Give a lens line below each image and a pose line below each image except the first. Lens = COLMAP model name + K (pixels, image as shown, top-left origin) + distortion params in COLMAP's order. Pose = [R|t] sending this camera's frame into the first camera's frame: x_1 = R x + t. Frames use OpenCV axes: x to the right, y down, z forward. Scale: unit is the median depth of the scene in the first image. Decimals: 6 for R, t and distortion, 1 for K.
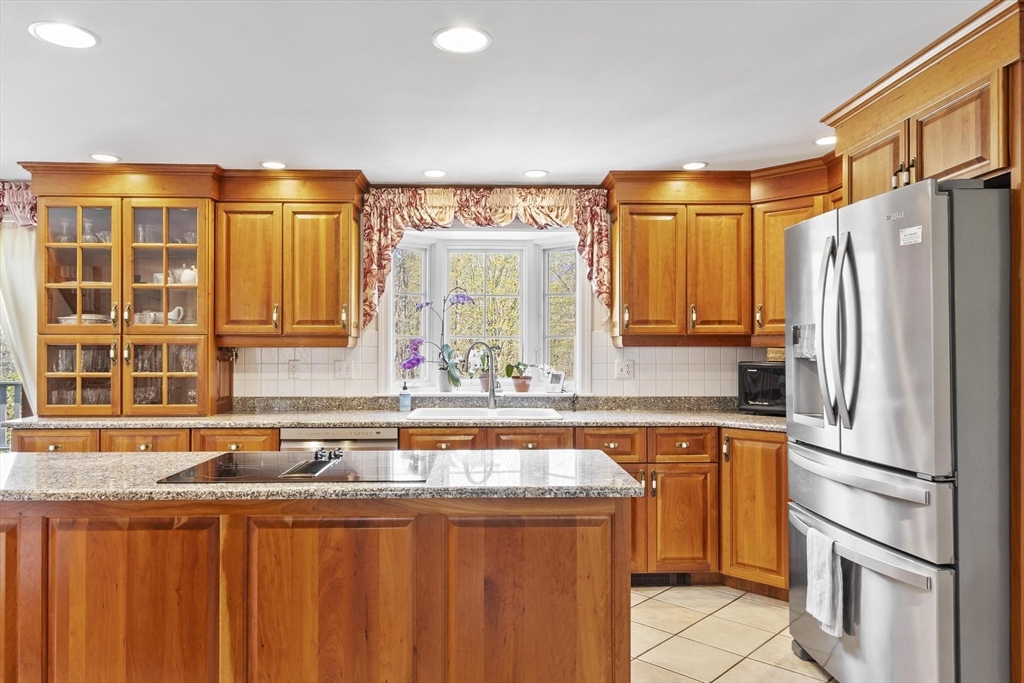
lens RADIAL K [[699.9, 0, 507.3], [0, 699.9, 346.6], [0, 0, 1]] dist [-0.001739, -0.002440]
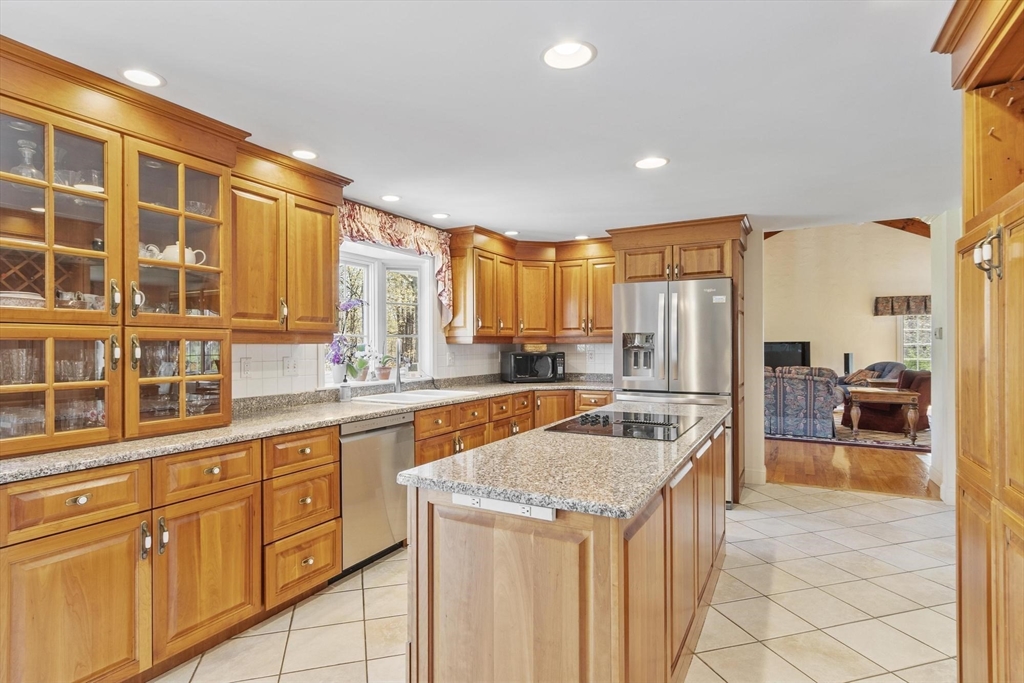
lens RADIAL K [[526.0, 0, 506.2], [0, 526.0, 346.1], [0, 0, 1]] dist [0.000274, -0.001398]
pose [[0.511219, -0.003081, 0.859445, -0.780911], [-0.000476, 0.999992, 0.003868, 0.000942], [-0.859450, -0.002387, 0.511214, 0.376109]]
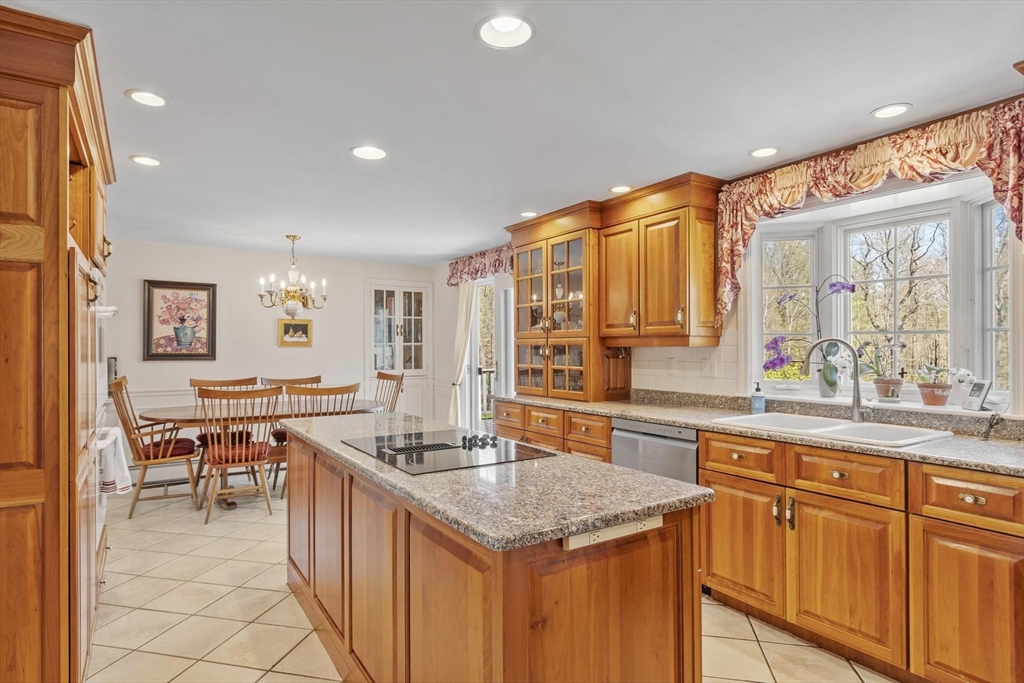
lens RADIAL K [[559.6, 0, 501.9], [0, 559.6, 347.5], [0, 0, 1]] dist [-0.001175, -0.002069]
pose [[0.502681, -0.002517, -0.864468, 0.349298], [0.007758, 0.999969, 0.001600, -0.000973], [0.864437, -0.007510, 0.502685, 0.350194]]
